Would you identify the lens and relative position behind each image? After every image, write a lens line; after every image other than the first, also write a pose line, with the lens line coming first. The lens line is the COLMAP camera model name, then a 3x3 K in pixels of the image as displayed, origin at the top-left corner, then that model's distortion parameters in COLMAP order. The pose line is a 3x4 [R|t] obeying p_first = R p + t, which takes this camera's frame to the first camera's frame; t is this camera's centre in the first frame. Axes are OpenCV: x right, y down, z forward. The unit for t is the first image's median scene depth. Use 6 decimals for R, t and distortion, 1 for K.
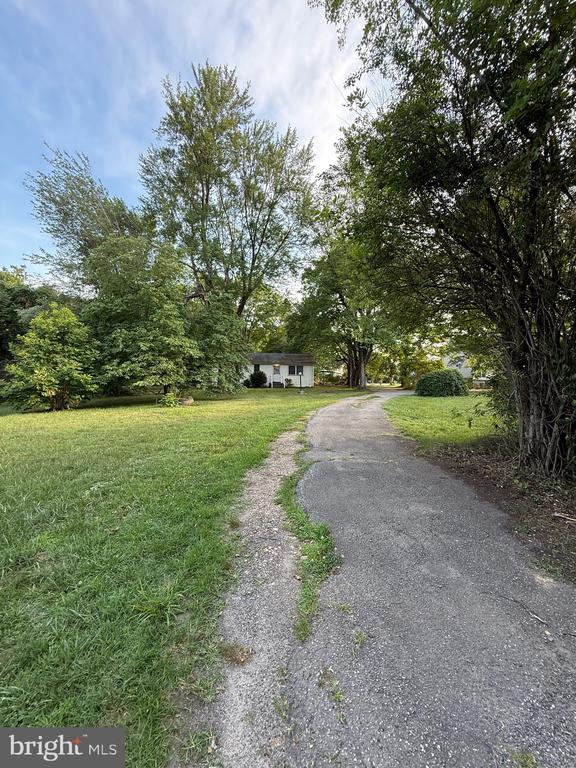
lens RADIAL K [[305.2, 0, 285.7], [0, 305.2, 383.7], [0, 0, 1]] dist [-0.003878, -0.000148]
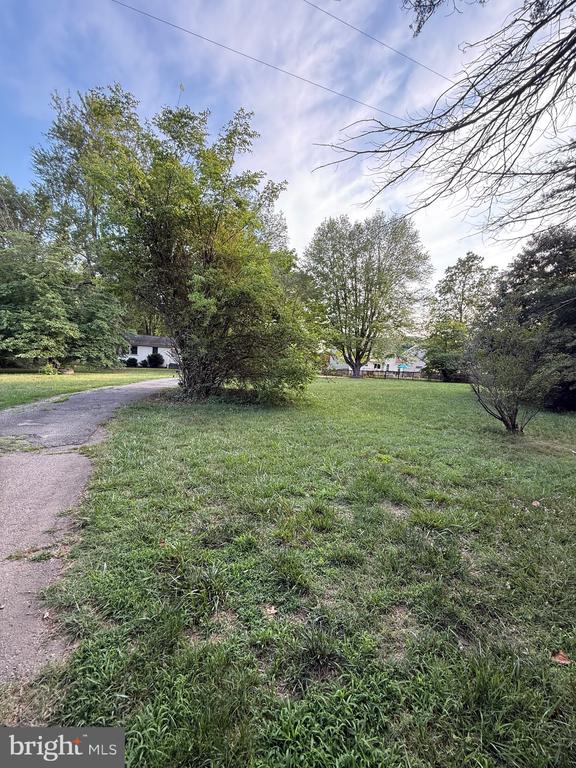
lens RADIAL K [[305.2, 0, 290.5], [0, 305.2, 383.6], [0, 0, 1]] dist [-0.003878, -0.000148]
pose [[0.971442, 0.032858, 0.234992, 0.283487], [-0.042544, 0.998436, 0.036269, 0.019587], [-0.233433, -0.045231, 0.971320, -0.449198]]
